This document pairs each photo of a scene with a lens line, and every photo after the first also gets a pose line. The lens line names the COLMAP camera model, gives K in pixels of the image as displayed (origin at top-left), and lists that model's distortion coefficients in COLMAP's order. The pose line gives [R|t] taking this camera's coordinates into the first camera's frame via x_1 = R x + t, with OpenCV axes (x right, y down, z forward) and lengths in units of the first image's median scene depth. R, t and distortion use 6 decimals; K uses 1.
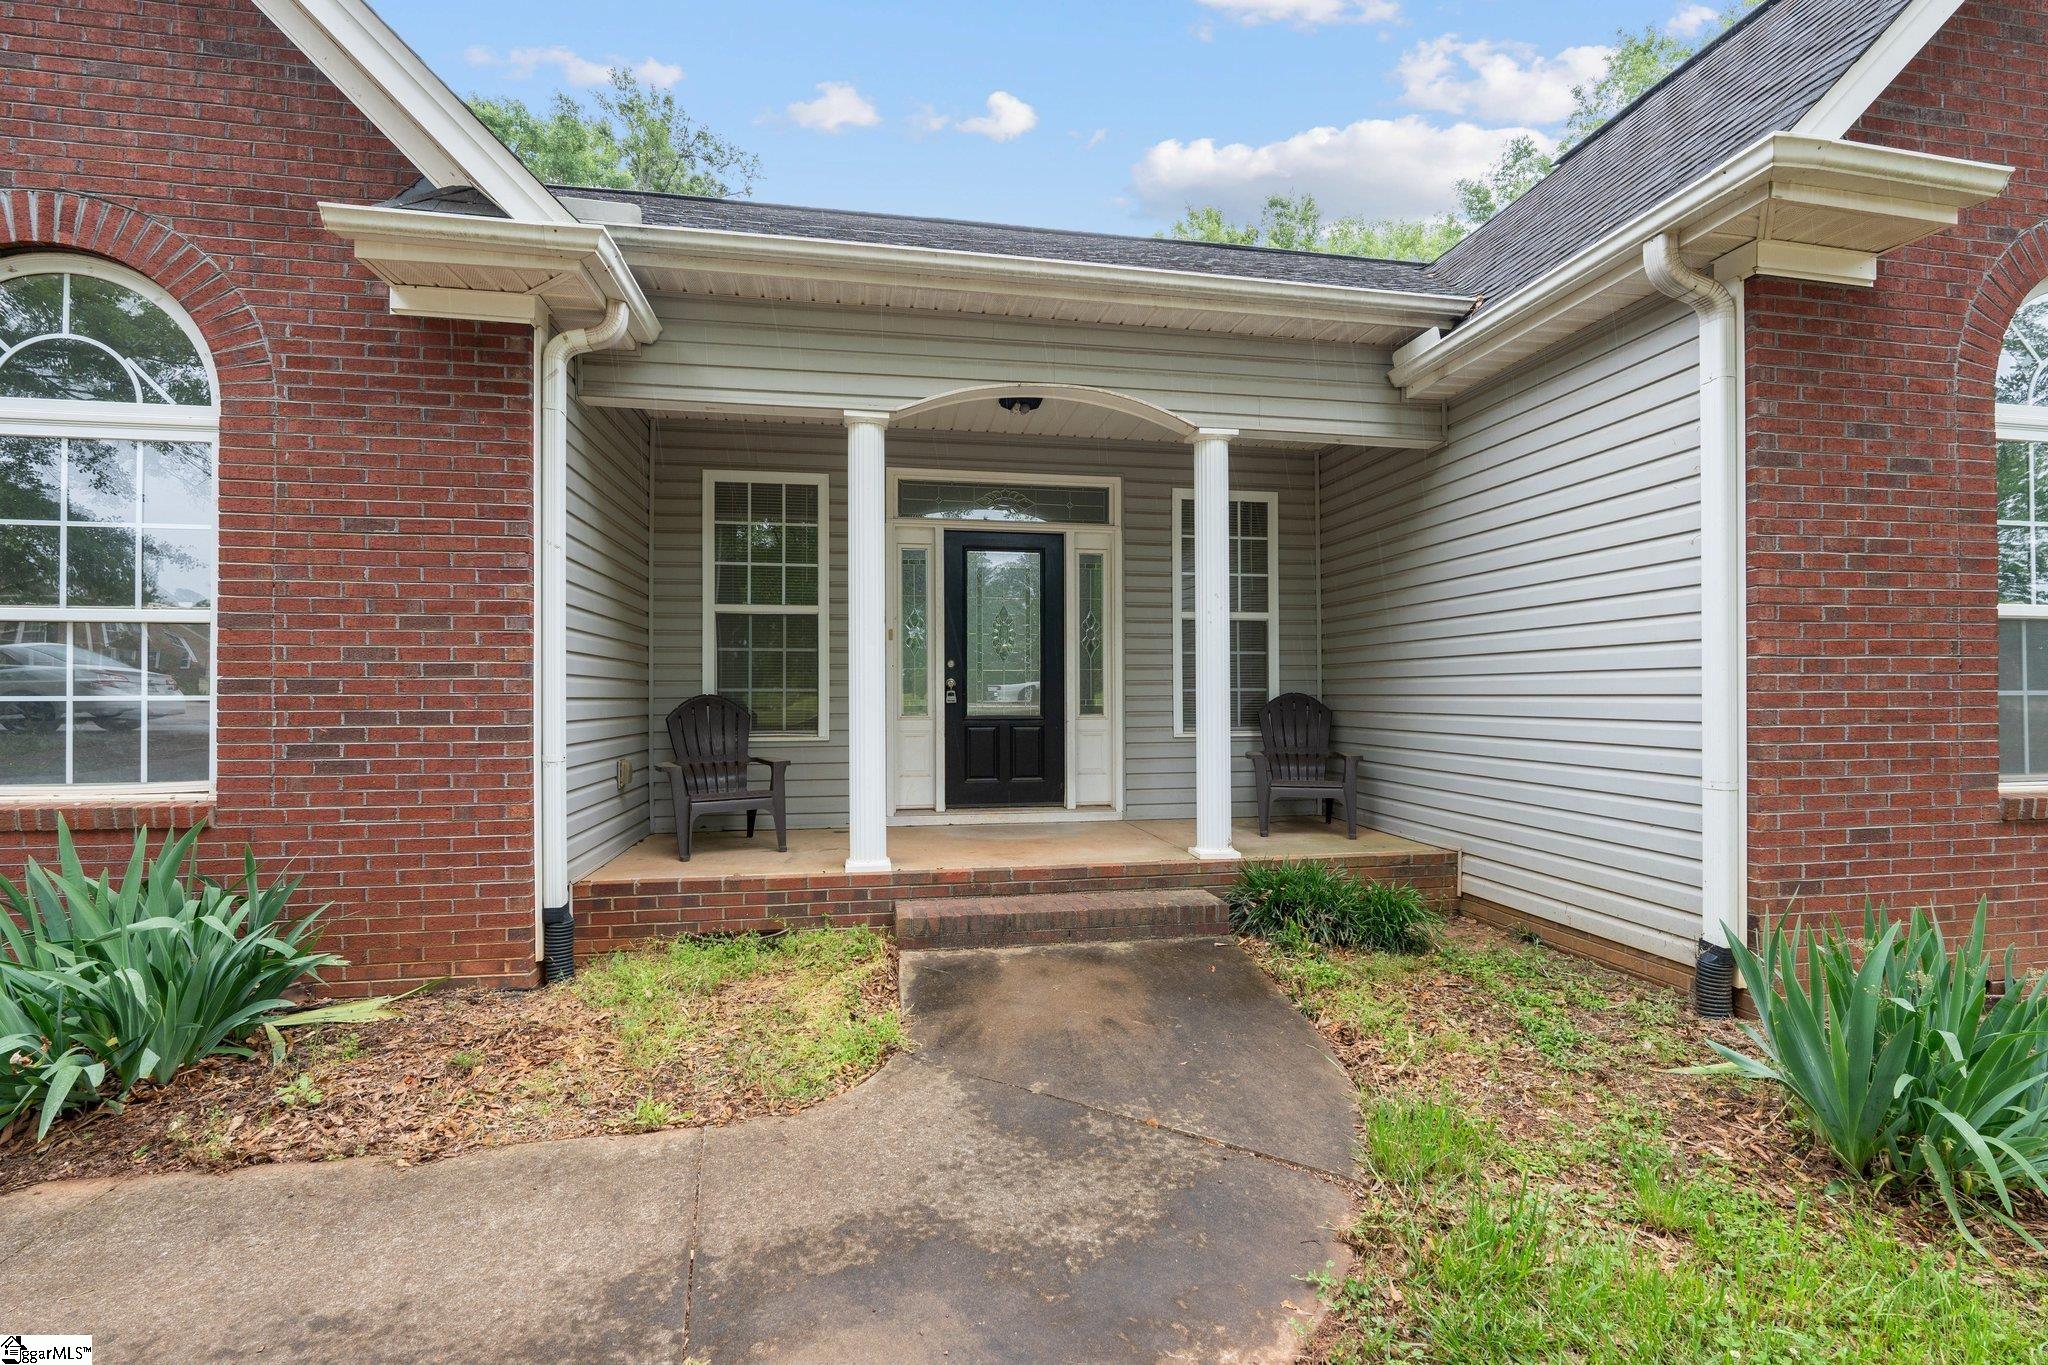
lens RADIAL K [[889.4, 0, 1028.1], [0, 889.4, 685.3], [0, 0, 1]] dist [-0.008682, -0.000048]
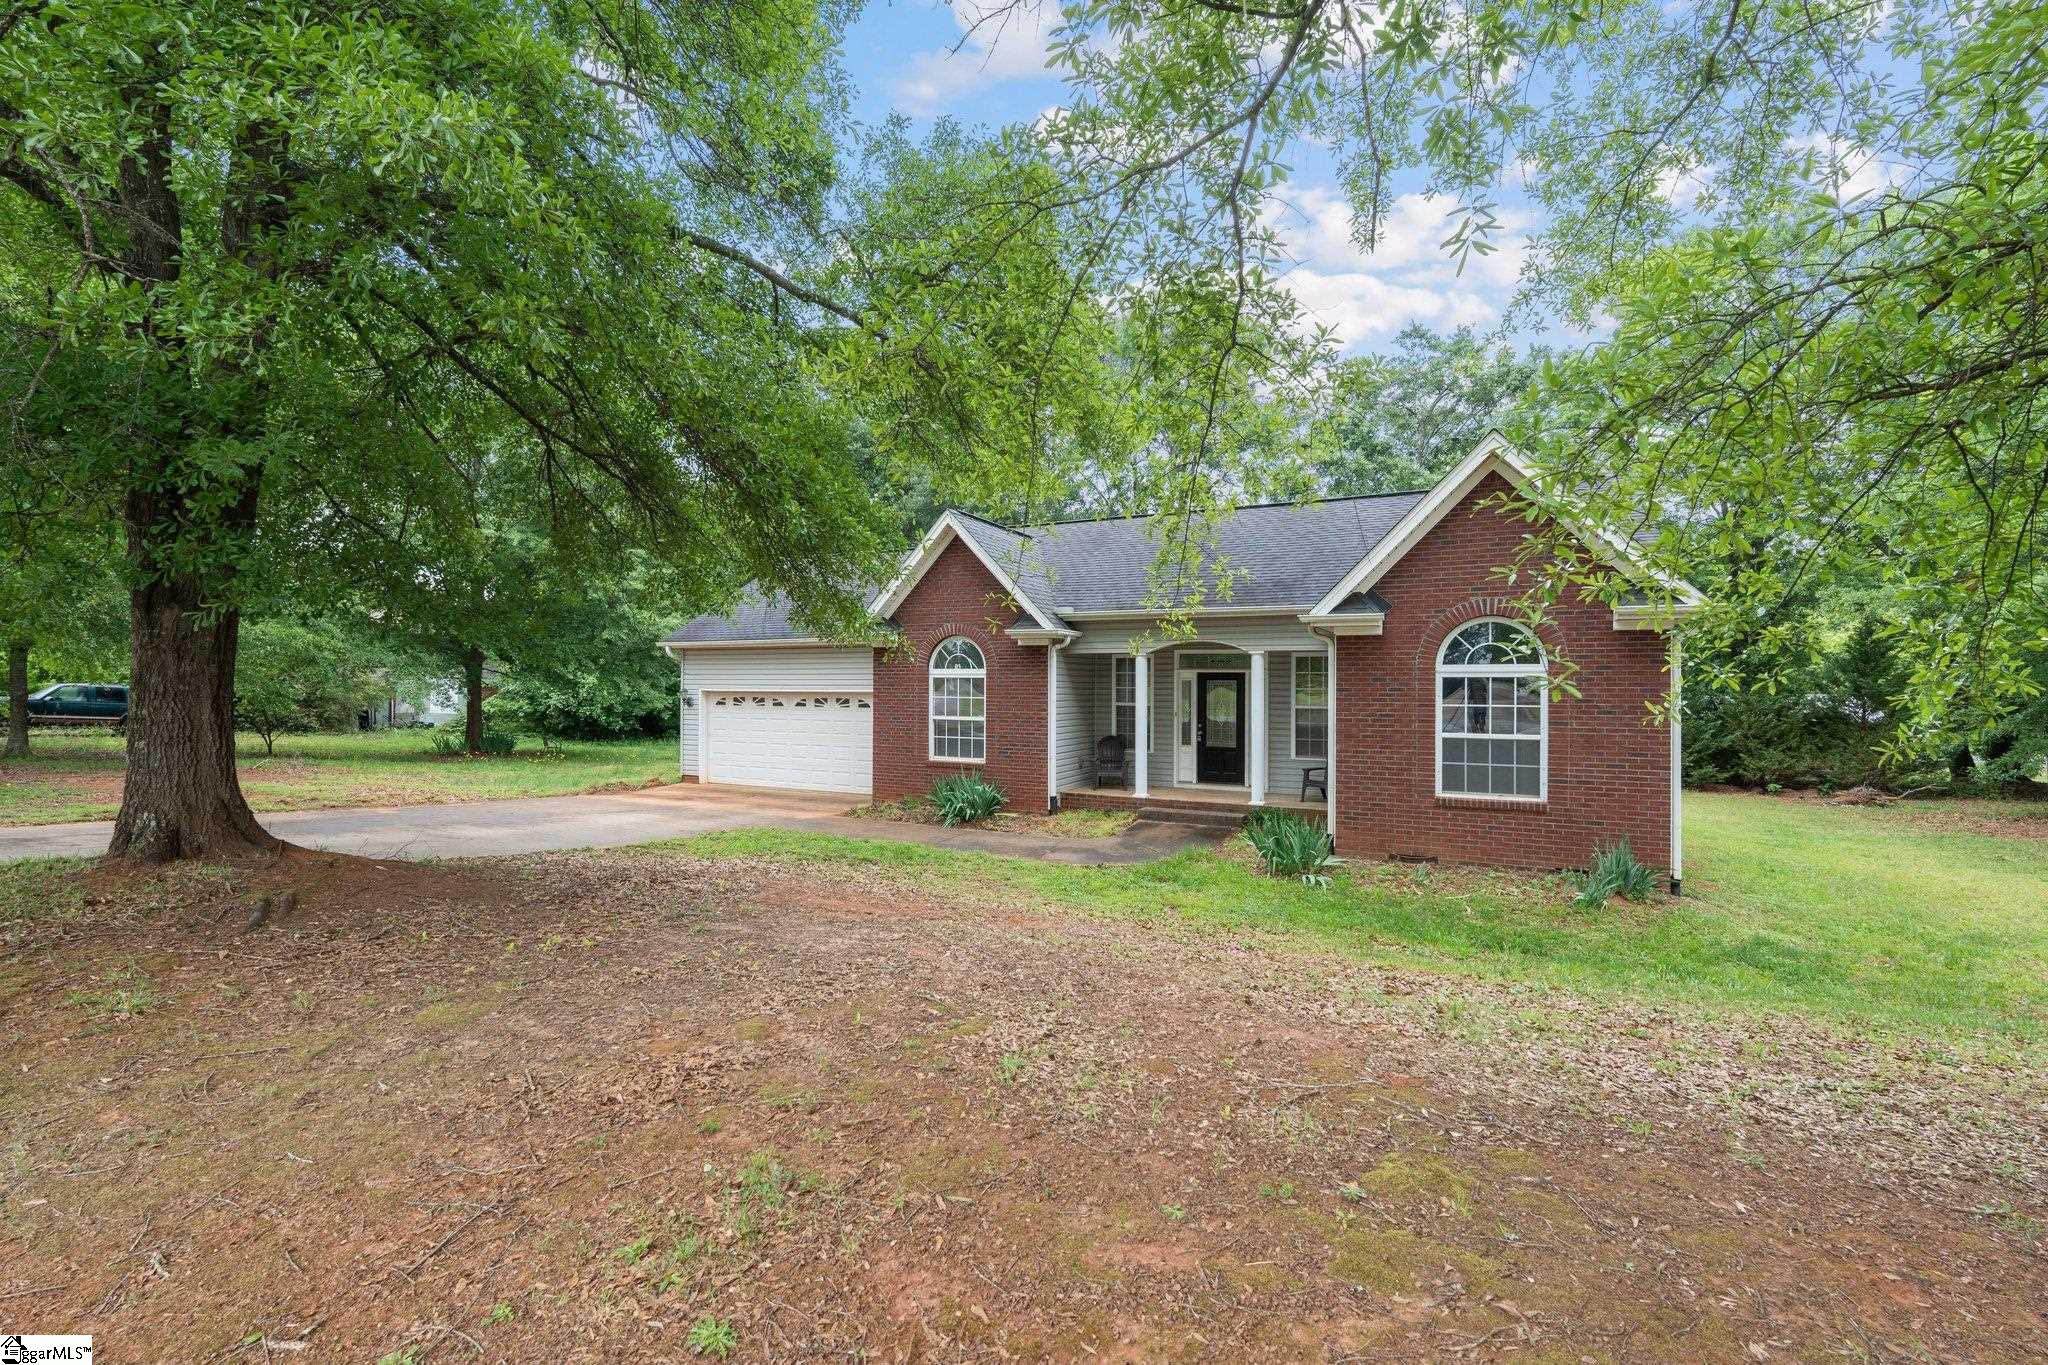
lens RADIAL K [[889.4, 0, 1015.2], [0, 889.4, 684.6], [0, 0, 1]] dist [-0.008682, -0.000048]
pose [[0.790193, 0.006244, -0.612826, 1.475900], [0.002819, 0.999900, 0.013824, -0.249611], [0.612851, -0.012651, 0.790097, -1.861309]]
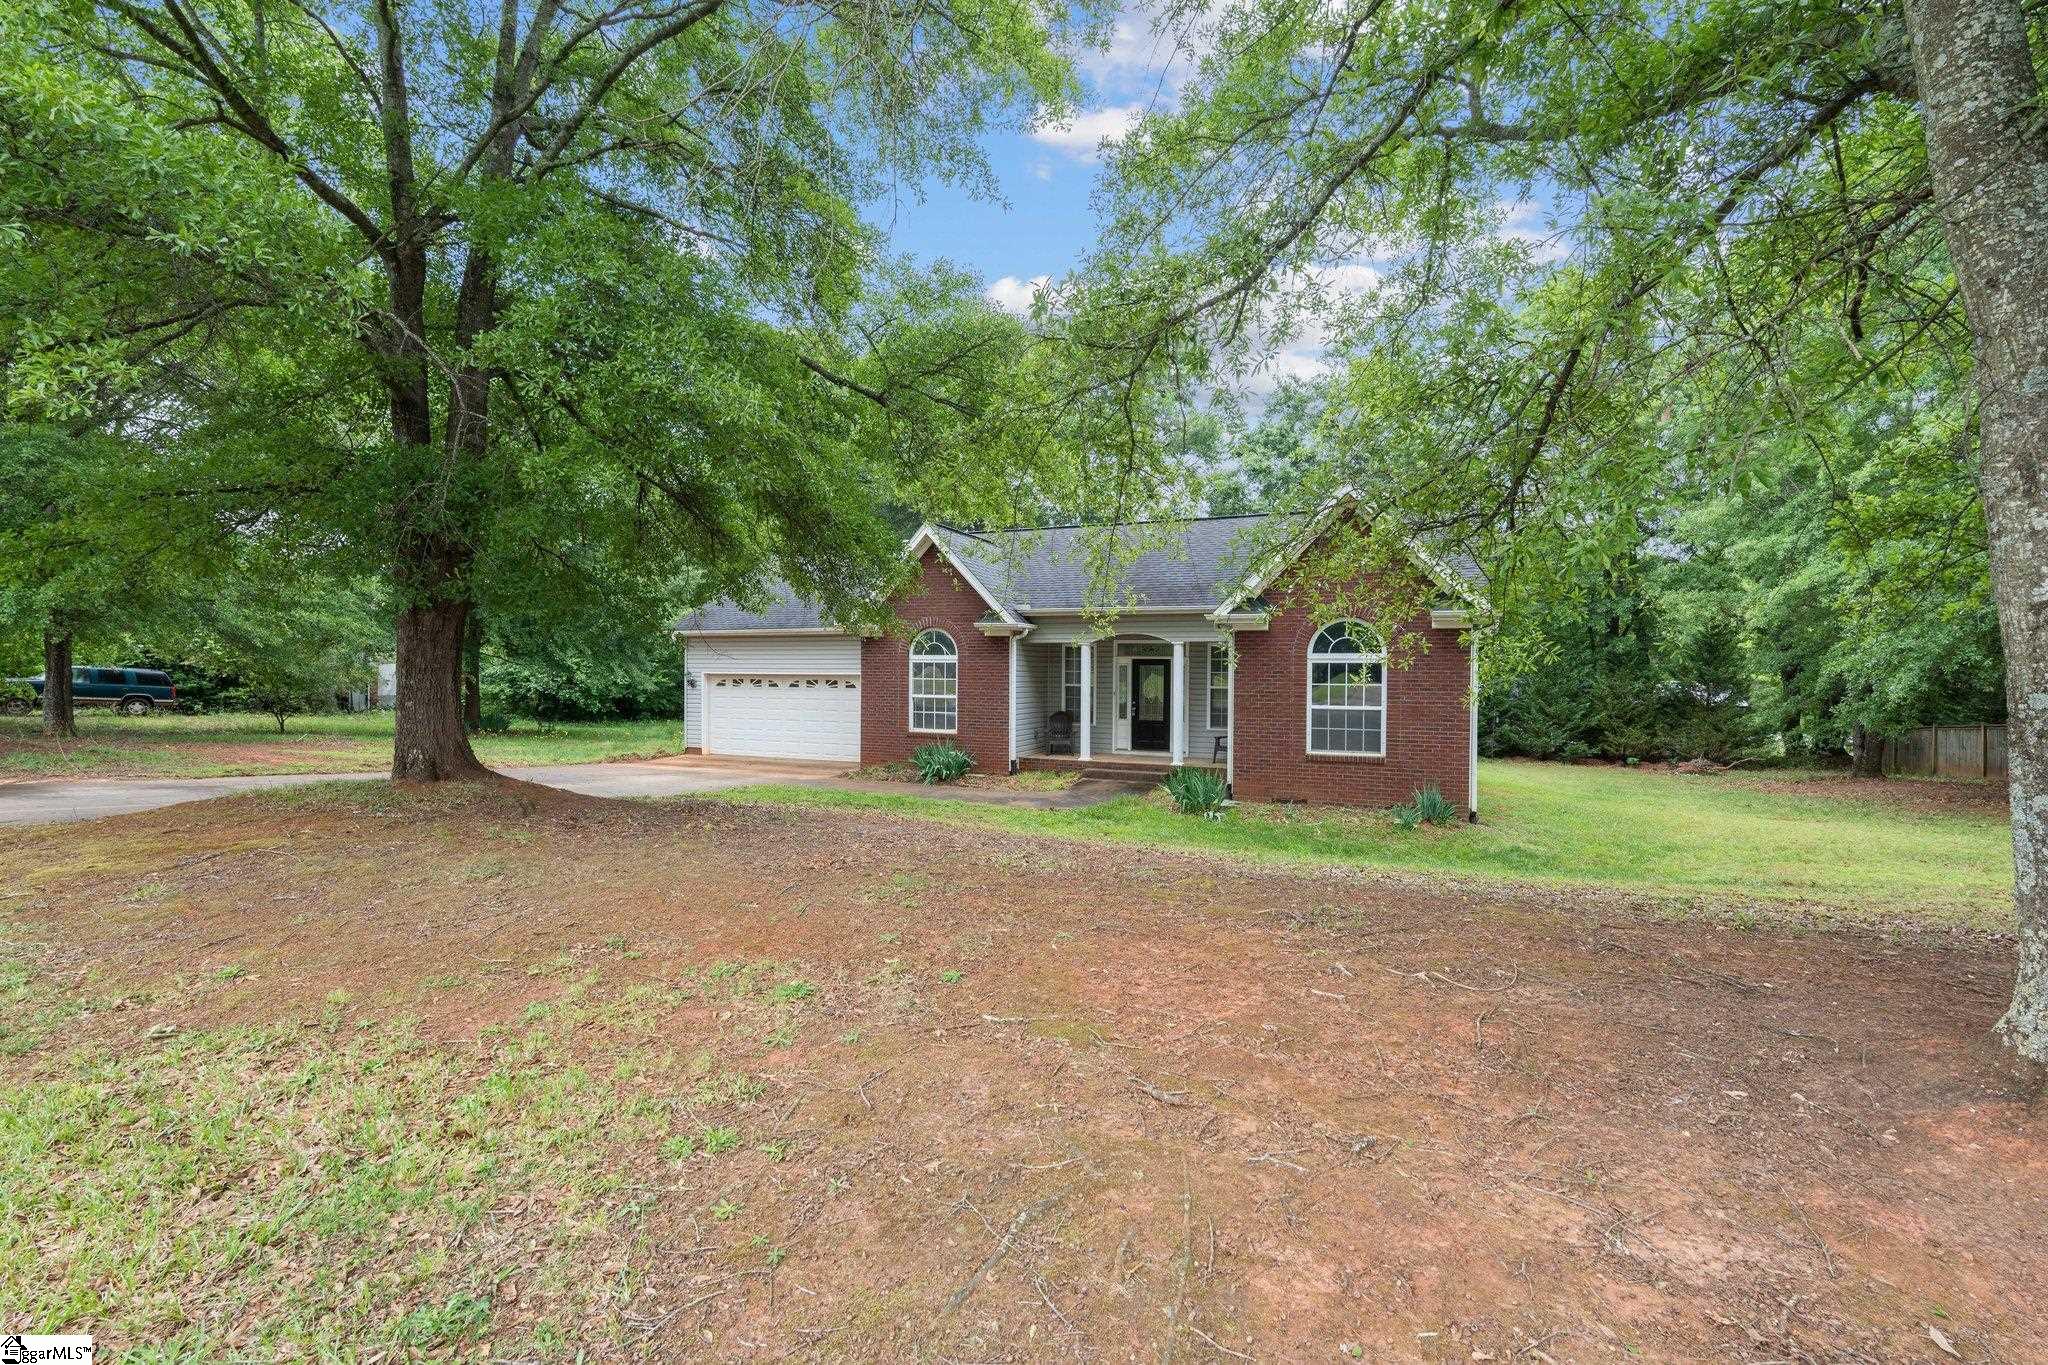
lens RADIAL K [[889.4, 0, 1013.4], [0, 889.4, 681.9], [0, 0, 1]] dist [-0.008682, -0.000048]
pose [[0.821550, 0.015531, -0.569925, 1.858810], [-0.000935, 0.999664, 0.025893, -0.246473], [0.570135, -0.020740, 0.821289, -2.475730]]
